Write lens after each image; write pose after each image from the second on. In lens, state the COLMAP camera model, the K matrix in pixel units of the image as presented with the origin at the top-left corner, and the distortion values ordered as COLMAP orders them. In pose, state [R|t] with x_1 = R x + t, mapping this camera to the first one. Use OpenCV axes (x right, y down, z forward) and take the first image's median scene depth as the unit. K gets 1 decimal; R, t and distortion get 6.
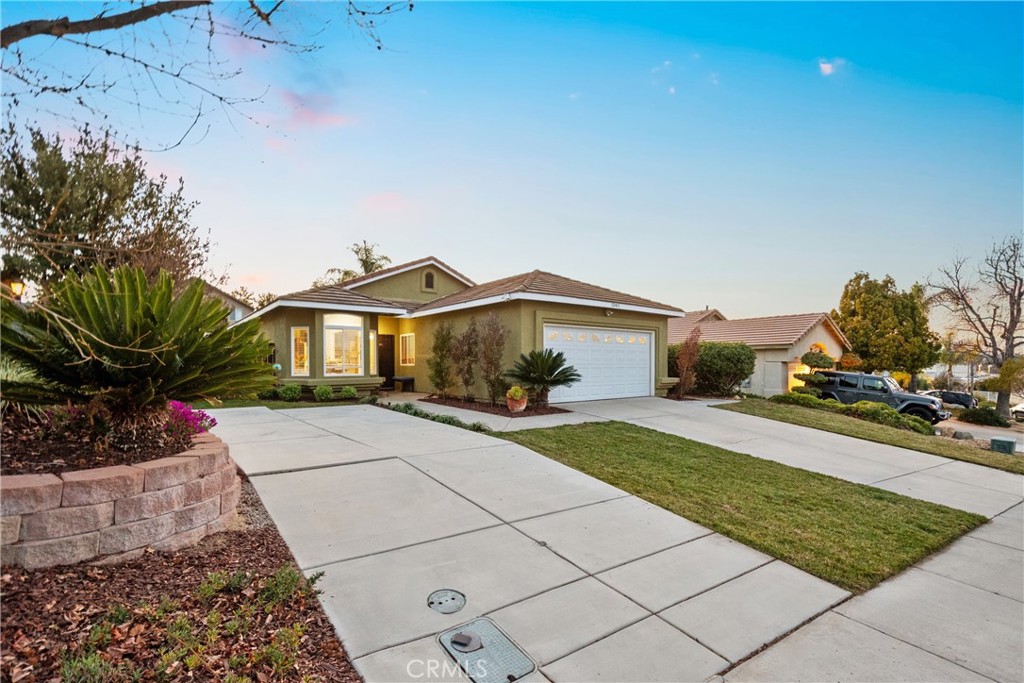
lens RADIAL K [[461.8, 0, 518.4], [0, 461.8, 352.5], [0, 0, 1]] dist [-0.002906, -0.002973]
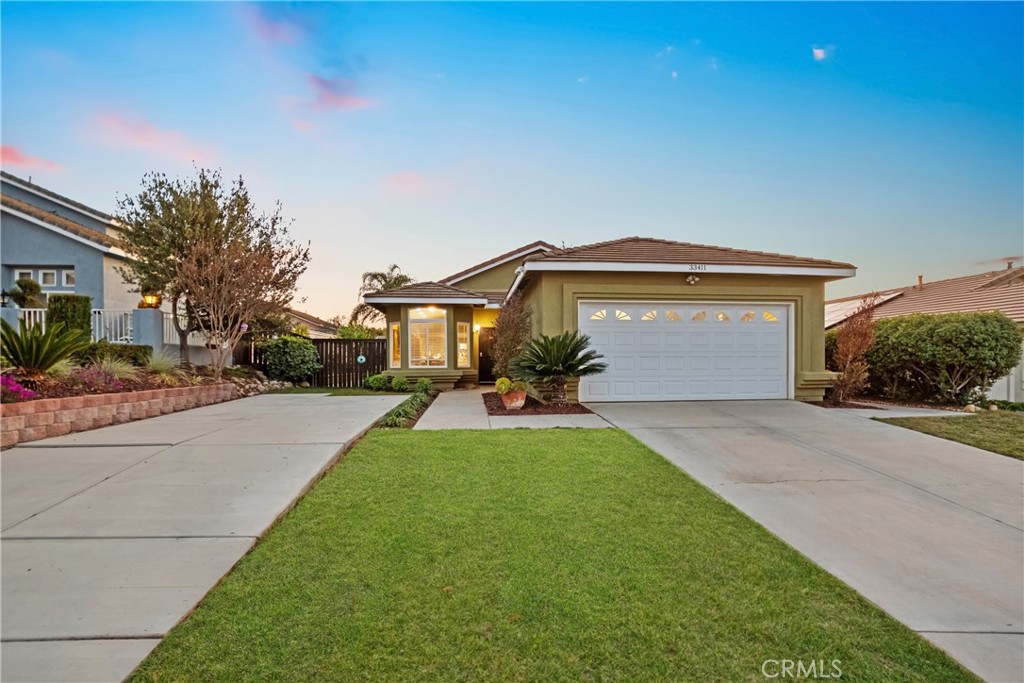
lens RADIAL K [[461.8, 0, 518.2], [0, 461.8, 347.0], [0, 0, 1]] dist [-0.002906, -0.002973]
pose [[0.850322, -0.023171, -0.525752, 0.331794], [0.016929, 0.999718, -0.016680, 0.025079], [0.525990, 0.005283, 0.850474, 0.244000]]
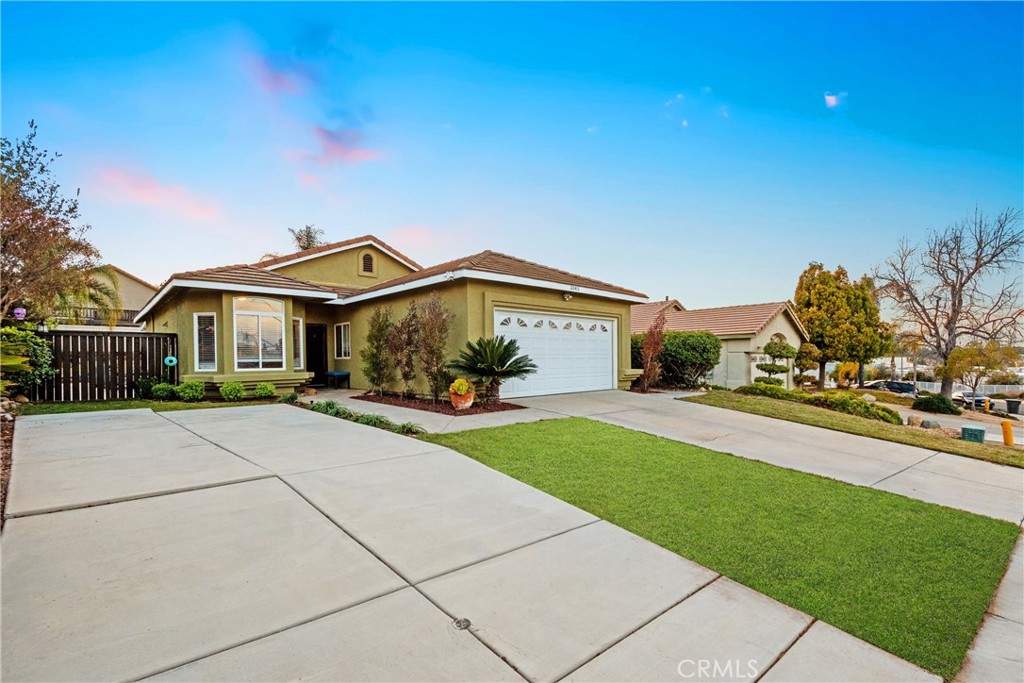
lens RADIAL K [[461.8, 0, 521.6], [0, 461.8, 347.6], [0, 0, 1]] dist [-0.002906, -0.002973]
pose [[0.995575, -0.007300, 0.093688, 0.021247], [0.007688, 0.999963, -0.003790, 0.015160], [-0.093657, 0.004493, 0.995594, 0.111149]]
